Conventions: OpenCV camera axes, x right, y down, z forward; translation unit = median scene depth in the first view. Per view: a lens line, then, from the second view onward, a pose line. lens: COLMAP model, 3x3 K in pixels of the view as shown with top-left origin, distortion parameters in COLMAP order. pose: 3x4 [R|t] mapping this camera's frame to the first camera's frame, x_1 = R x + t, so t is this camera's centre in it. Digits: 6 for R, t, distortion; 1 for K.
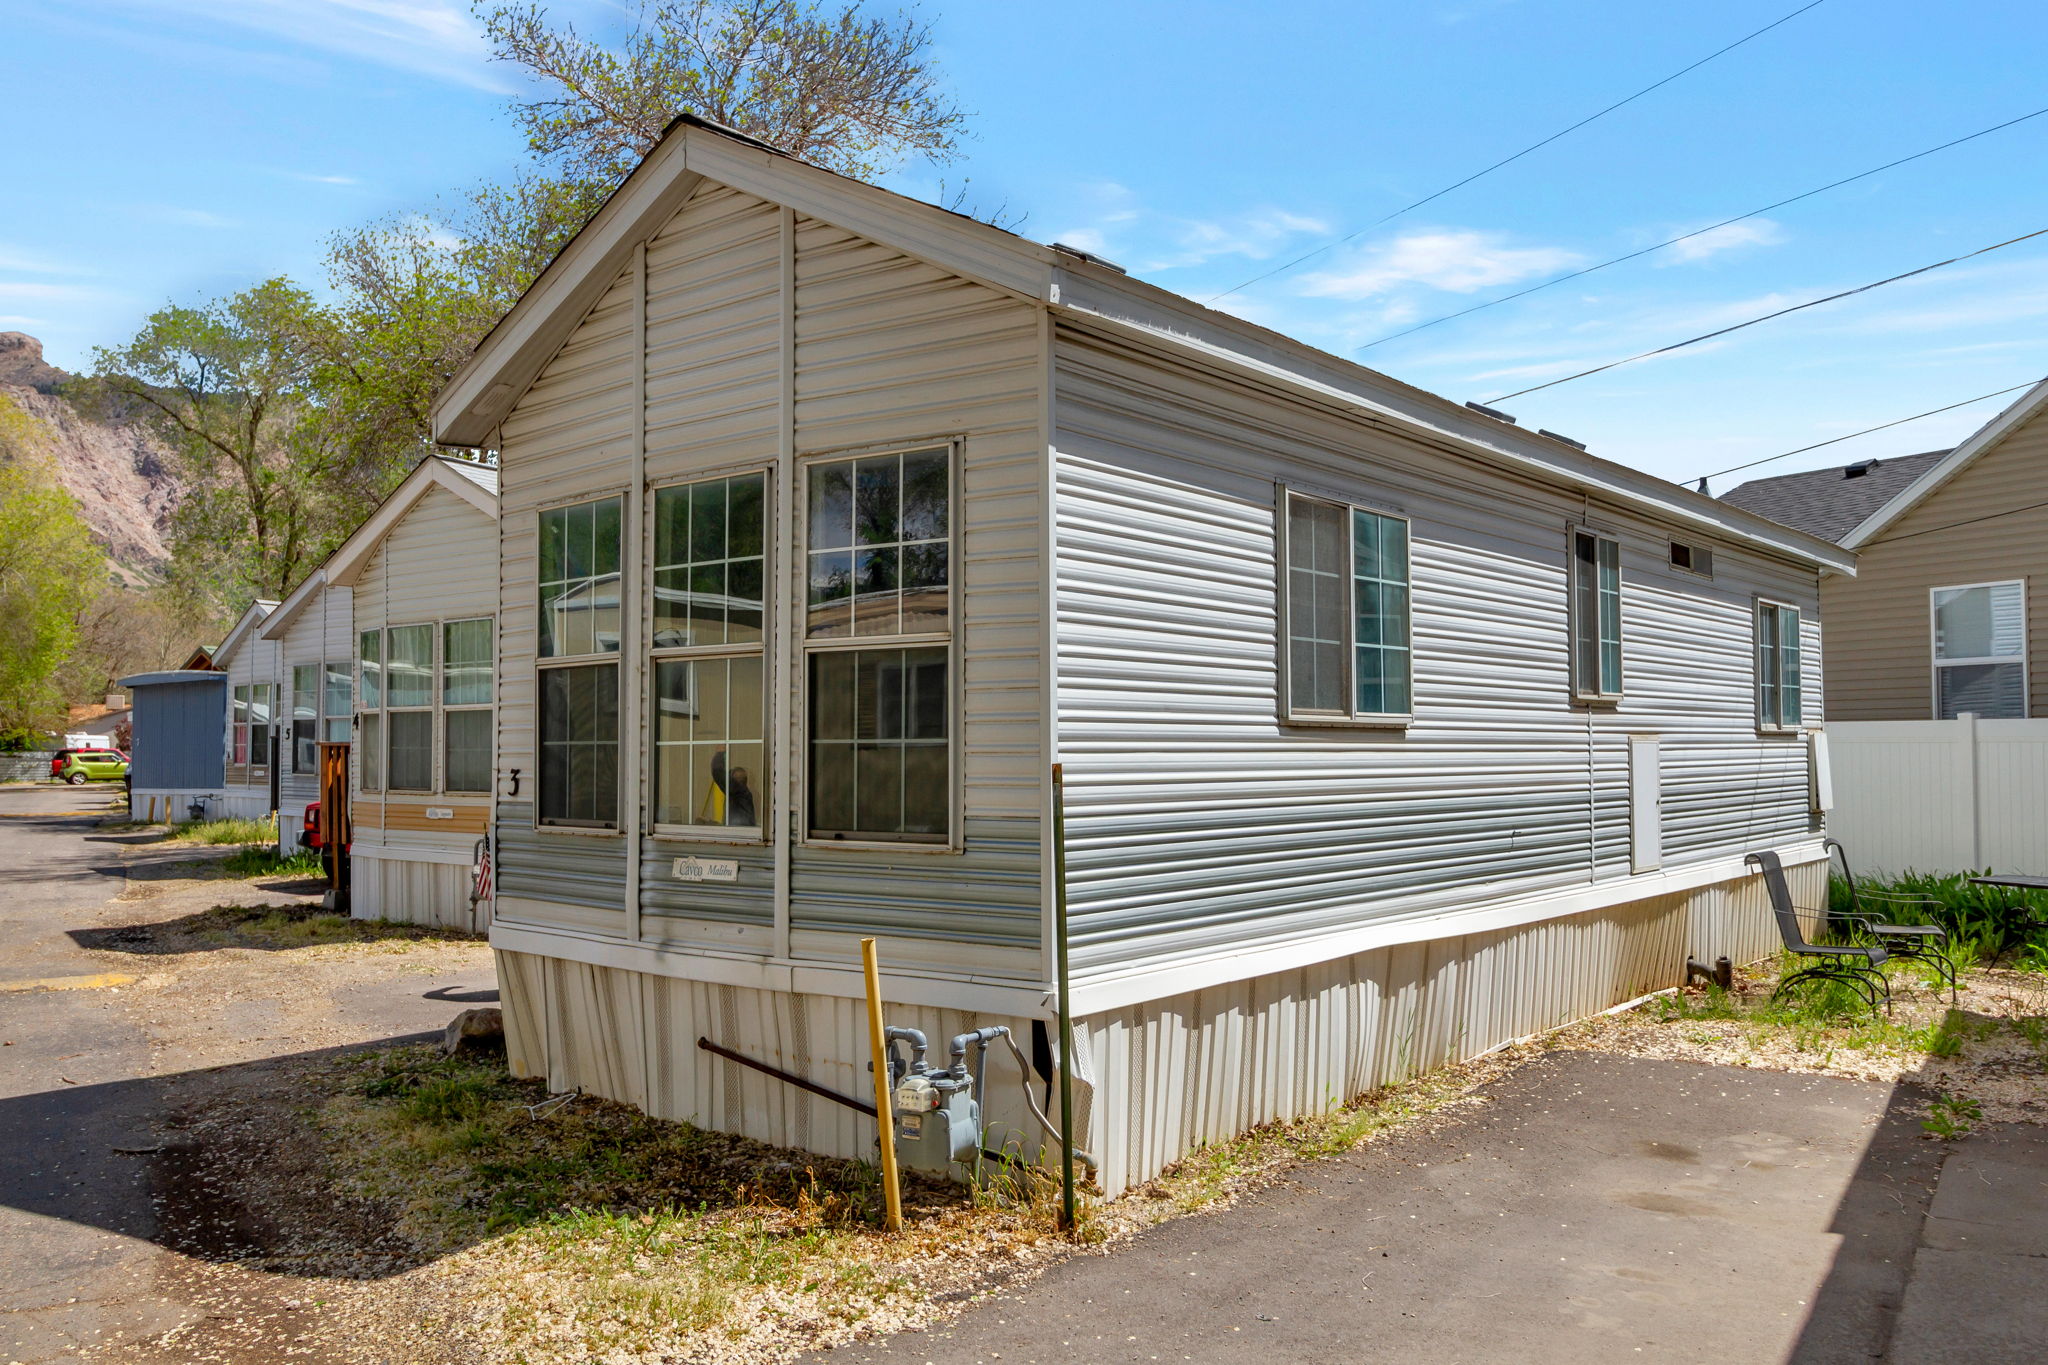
lens RADIAL K [[1617.4, 0, 979.3], [0, 1617.4, 709.0], [0, 0, 1]] dist [-0.003434, 0.007238]
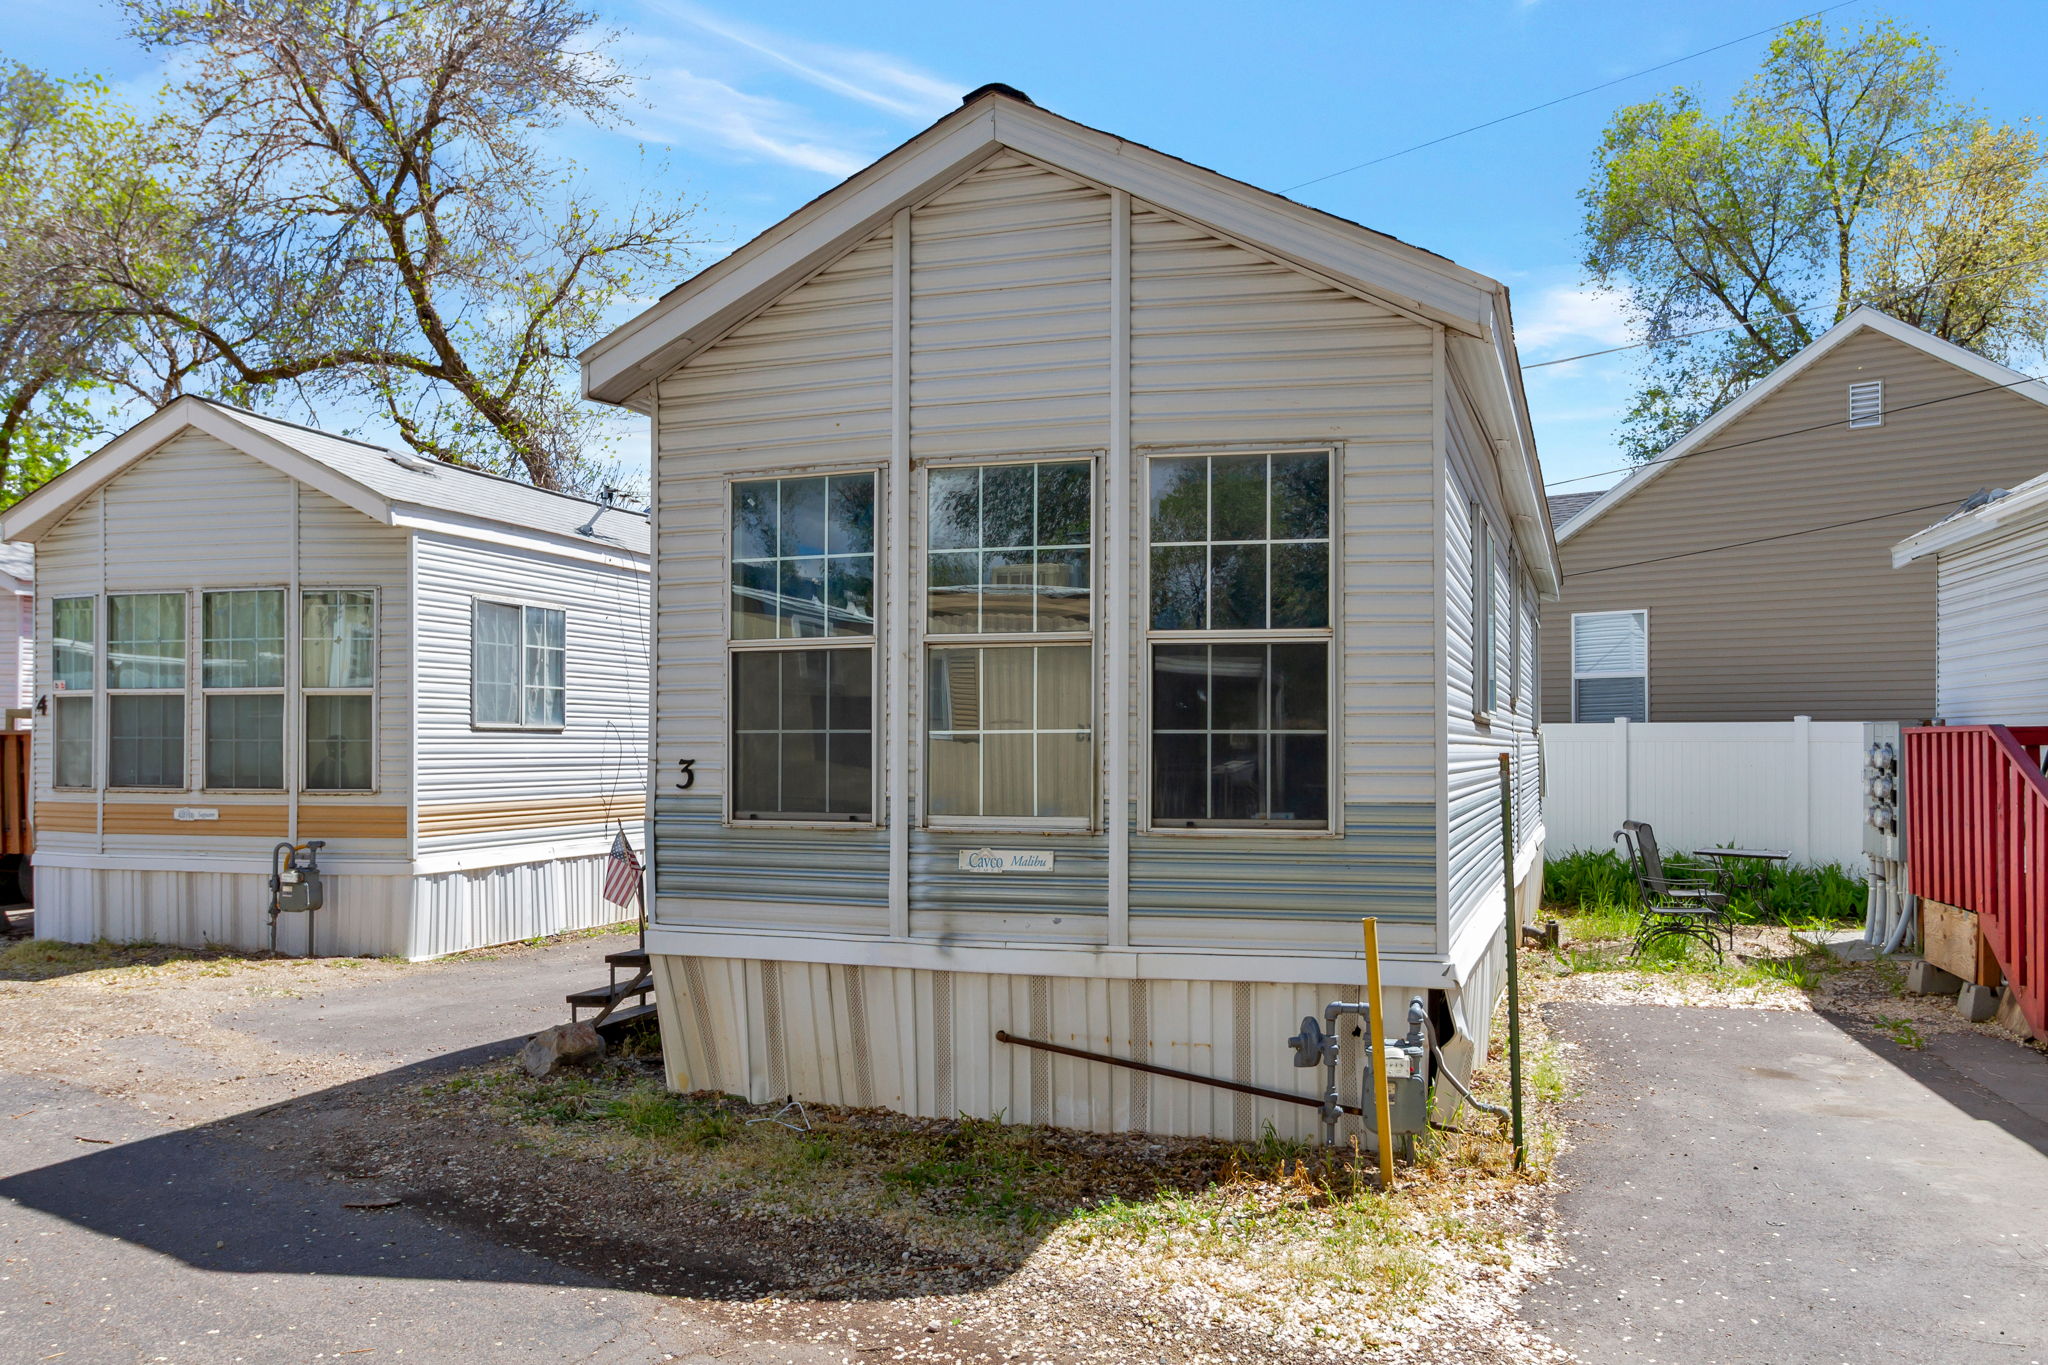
lens RADIAL K [[1617.4, 0, 981.2], [0, 1617.4, 749.4], [0, 0, 1]] dist [-0.003434, 0.007238]
pose [[0.926067, 0.004278, 0.377336, -0.573136], [-0.014317, 0.999614, 0.023804, 0.008315], [-0.377089, -0.027447, 0.925770, 0.098637]]
